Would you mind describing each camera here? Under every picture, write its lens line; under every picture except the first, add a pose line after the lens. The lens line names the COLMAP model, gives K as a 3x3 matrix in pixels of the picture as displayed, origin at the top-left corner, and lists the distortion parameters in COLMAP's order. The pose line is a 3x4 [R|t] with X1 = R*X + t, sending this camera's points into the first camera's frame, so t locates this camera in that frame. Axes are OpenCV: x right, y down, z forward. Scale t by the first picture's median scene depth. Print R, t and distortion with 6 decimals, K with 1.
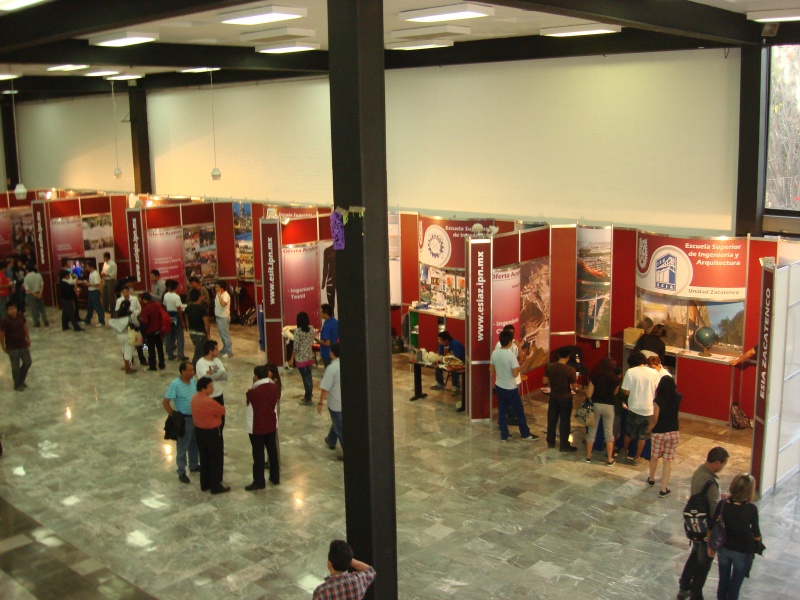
lens RADIAL K [[906.4, 0, 401.7], [0, 906.4, 299.7], [0, 0, 1]] dist [-0.037653, 0.000000]
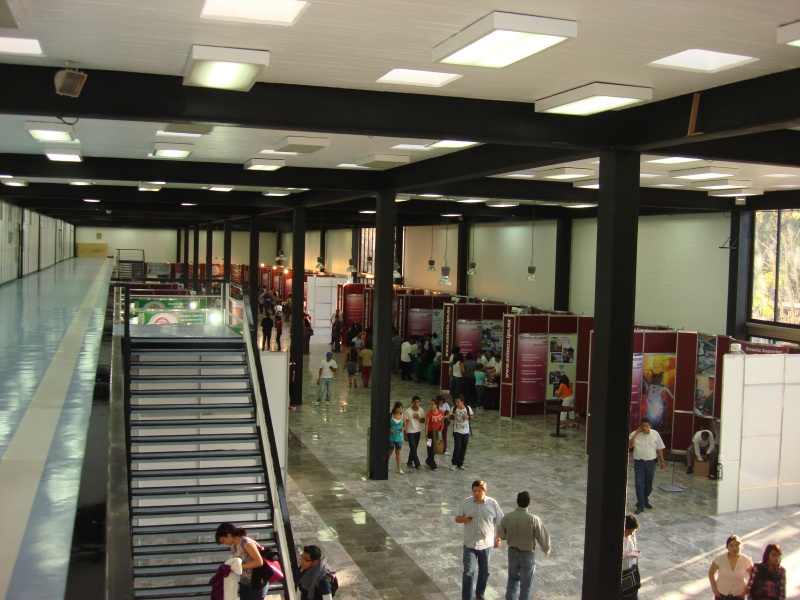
lens RADIAL K [[906.4, 0, 397.1], [0, 906.4, 298.2], [0, 0, 1]] dist [-0.037653, 0.000000]
pose [[0.868817, 0.070840, -0.490040, 0.345487], [-0.139414, 0.984670, -0.104831, 0.054604], [0.475101, 0.159397, 0.865374, -0.301366]]
